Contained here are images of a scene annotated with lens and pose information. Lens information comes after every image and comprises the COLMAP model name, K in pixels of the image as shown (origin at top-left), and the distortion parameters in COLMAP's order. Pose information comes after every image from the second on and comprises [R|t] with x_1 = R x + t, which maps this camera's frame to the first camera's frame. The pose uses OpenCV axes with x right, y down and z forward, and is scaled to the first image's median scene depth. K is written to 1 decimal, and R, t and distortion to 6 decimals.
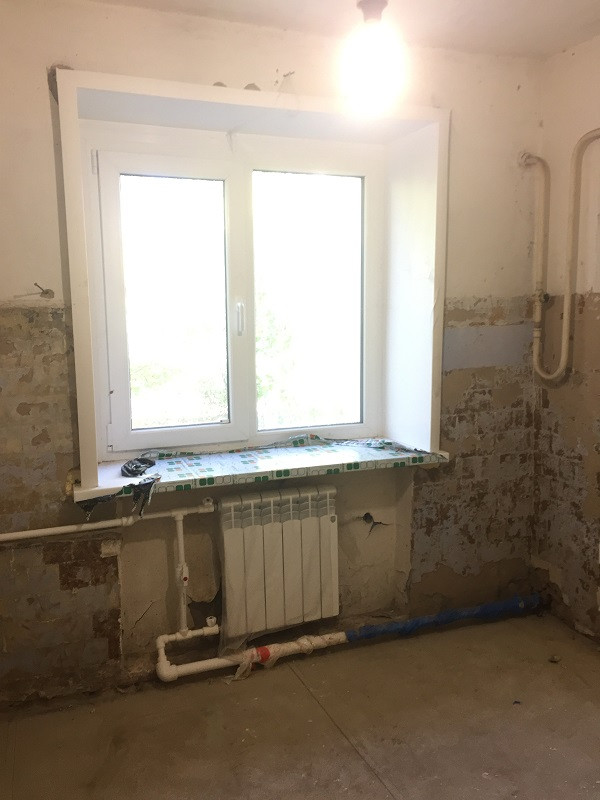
lens RADIAL K [[688.8, 0, 300.0], [0, 688.8, 400.0], [0, 0, 1]] dist [0.082646, -0.126642]
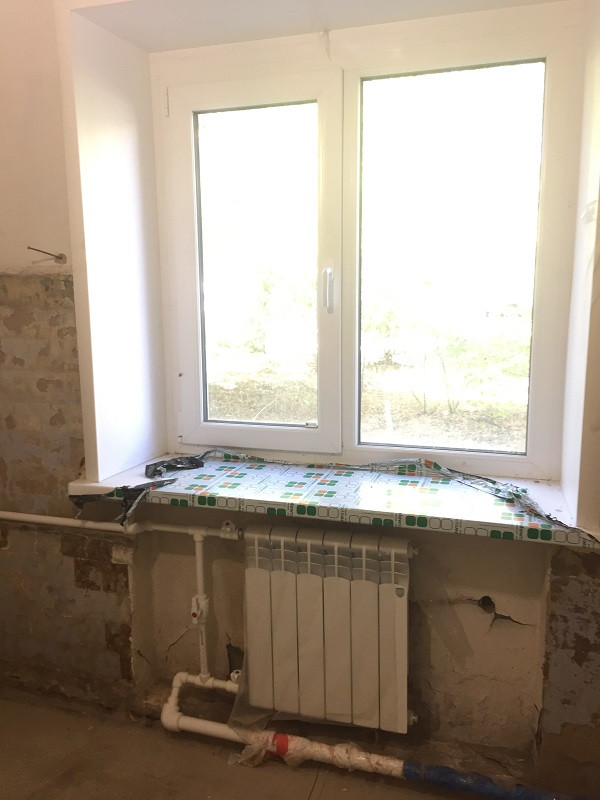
lens RADIAL K [[688.8, 0, 300.0], [0, 688.8, 400.0], [0, 0, 1]] dist [0.082646, -0.126642]
pose [[0.767567, 0.107045, -0.631967, 0.410299], [-0.085048, 0.994247, 0.065112, -0.051533], [0.635302, 0.003769, 0.772255, 0.458987]]
